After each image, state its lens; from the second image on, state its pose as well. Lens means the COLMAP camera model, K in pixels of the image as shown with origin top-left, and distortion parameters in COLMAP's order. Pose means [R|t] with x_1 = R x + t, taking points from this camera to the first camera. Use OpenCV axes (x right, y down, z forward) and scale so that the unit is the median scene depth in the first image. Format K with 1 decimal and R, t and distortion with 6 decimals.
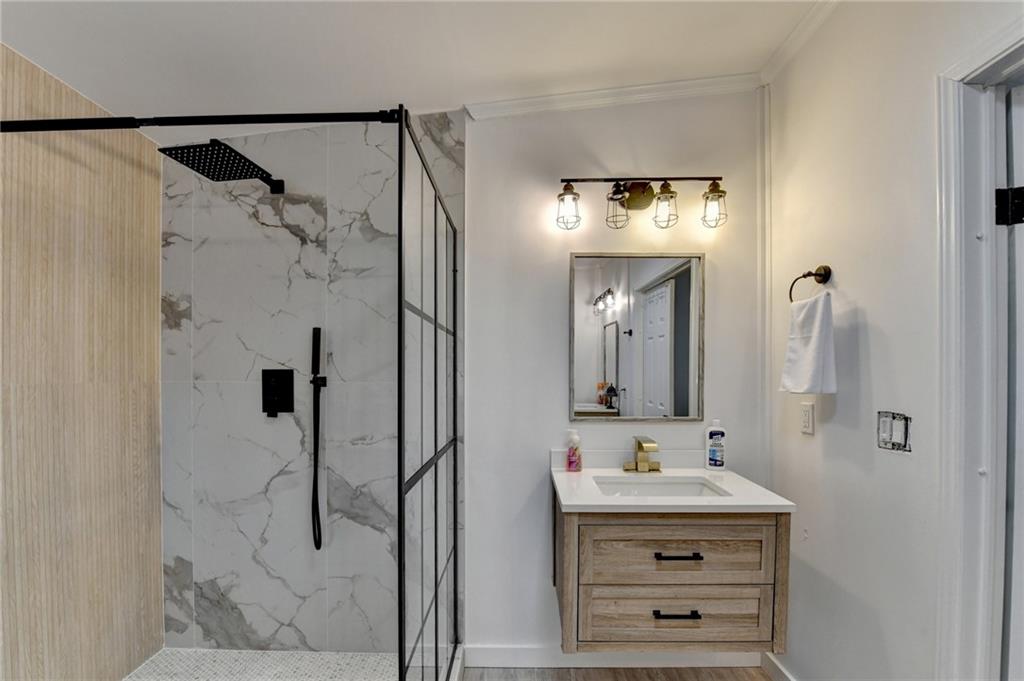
lens RADIAL K [[424.0, 0, 514.2], [0, 424.0, 378.9], [0, 0, 1]] dist [-0.017373, -0.001567]
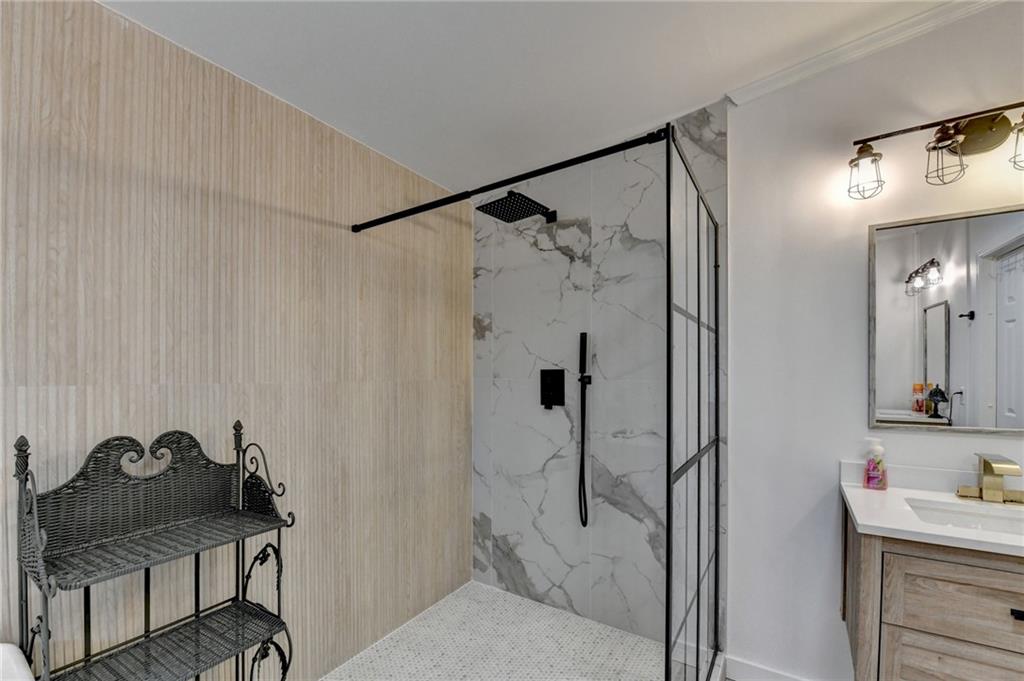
lens RADIAL K [[424.0, 0, 504.2], [0, 424.0, 377.4], [0, 0, 1]] dist [-0.017373, -0.001567]
pose [[0.835565, -0.000156, -0.549392, -0.016055], [-0.001989, 0.999993, -0.003309, 0.004054], [0.549388, 0.003857, 0.835558, -0.077483]]
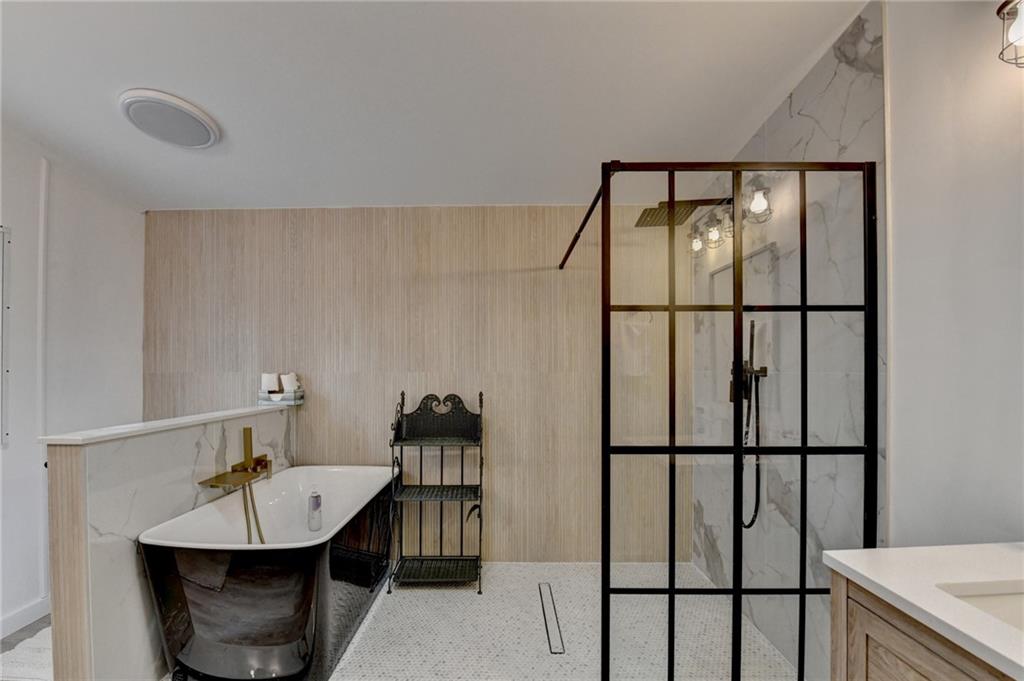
lens RADIAL K [[424.0, 0, 491.1], [0, 424.0, 371.7], [0, 0, 1]] dist [-0.017373, -0.001567]
pose [[-0.033009, 0.000265, -0.999455, 0.599649], [-0.007600, 0.999971, 0.000516, 0.011624], [0.999426, 0.007613, -0.033006, 0.370934]]
